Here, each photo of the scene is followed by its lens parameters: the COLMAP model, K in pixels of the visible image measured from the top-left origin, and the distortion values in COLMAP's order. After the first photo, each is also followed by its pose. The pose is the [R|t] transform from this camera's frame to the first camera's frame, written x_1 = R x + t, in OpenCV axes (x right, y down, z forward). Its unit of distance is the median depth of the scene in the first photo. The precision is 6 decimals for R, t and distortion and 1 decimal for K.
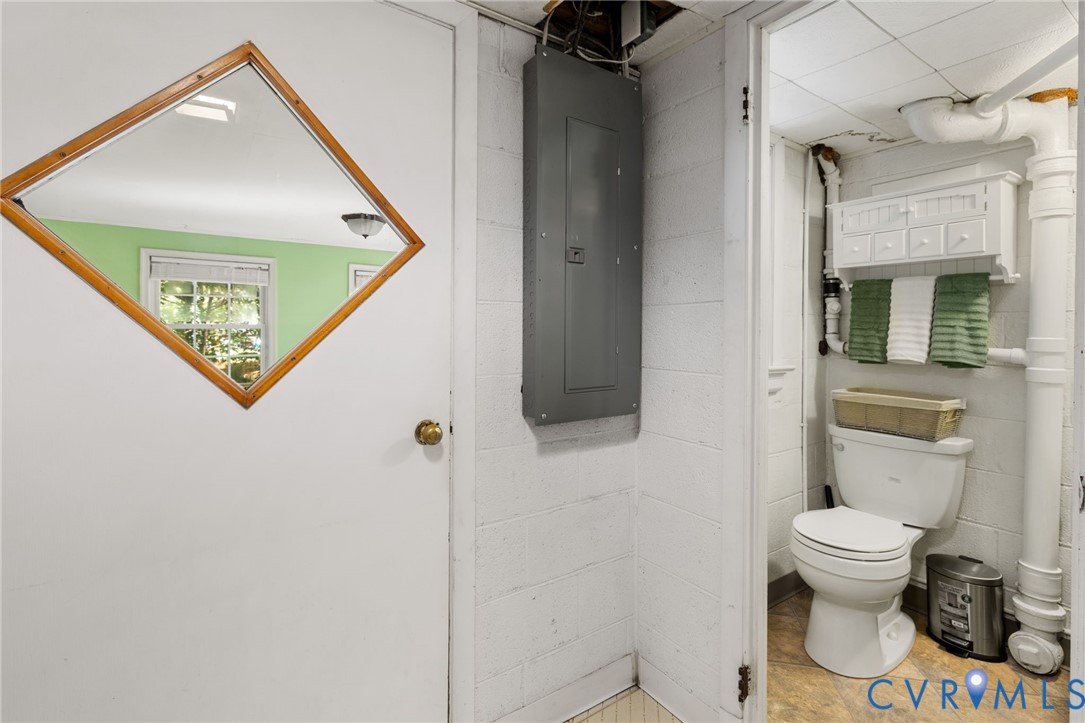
lens RADIAL K [[504.2, 0, 539.8], [0, 504.2, 329.8], [0, 0, 1]] dist [0.001047, -0.000104]
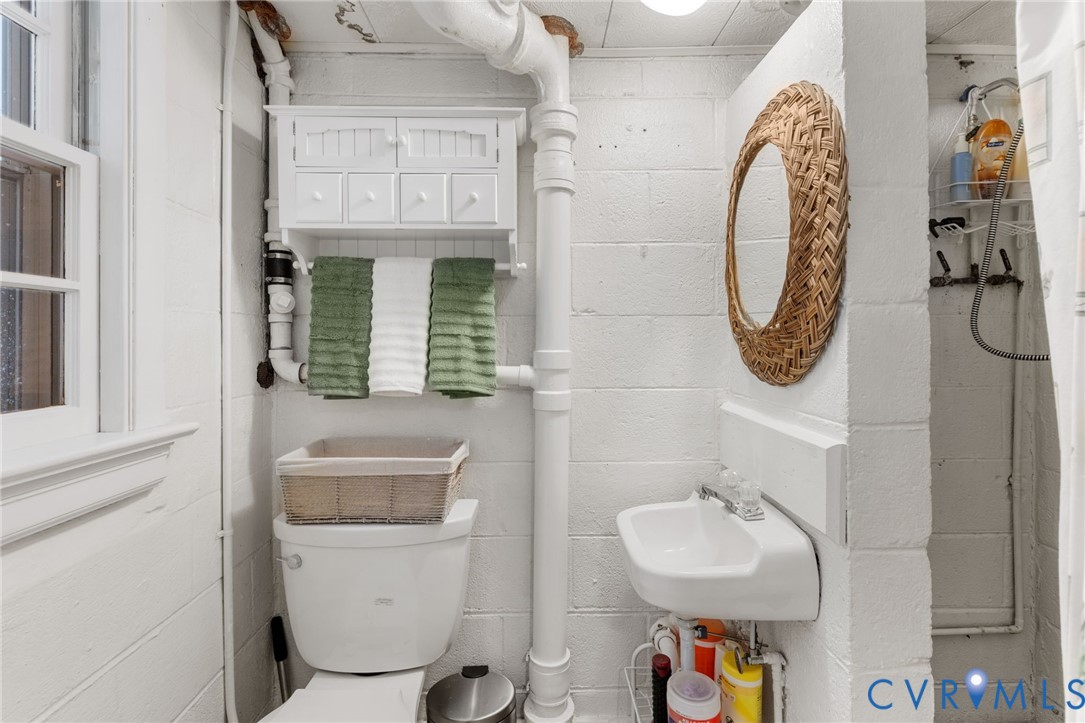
lens RADIAL K [[495.2, 0, 537.4], [0, 495.2, 337.5], [0, 0, 1]] dist [0.000505, 0.000030]
pose [[0.559058, -0.007832, 0.829092, 0.317577], [0.008825, 0.999955, 0.003495, -0.004982], [-0.829082, 0.005363, 0.559102, 0.511141]]
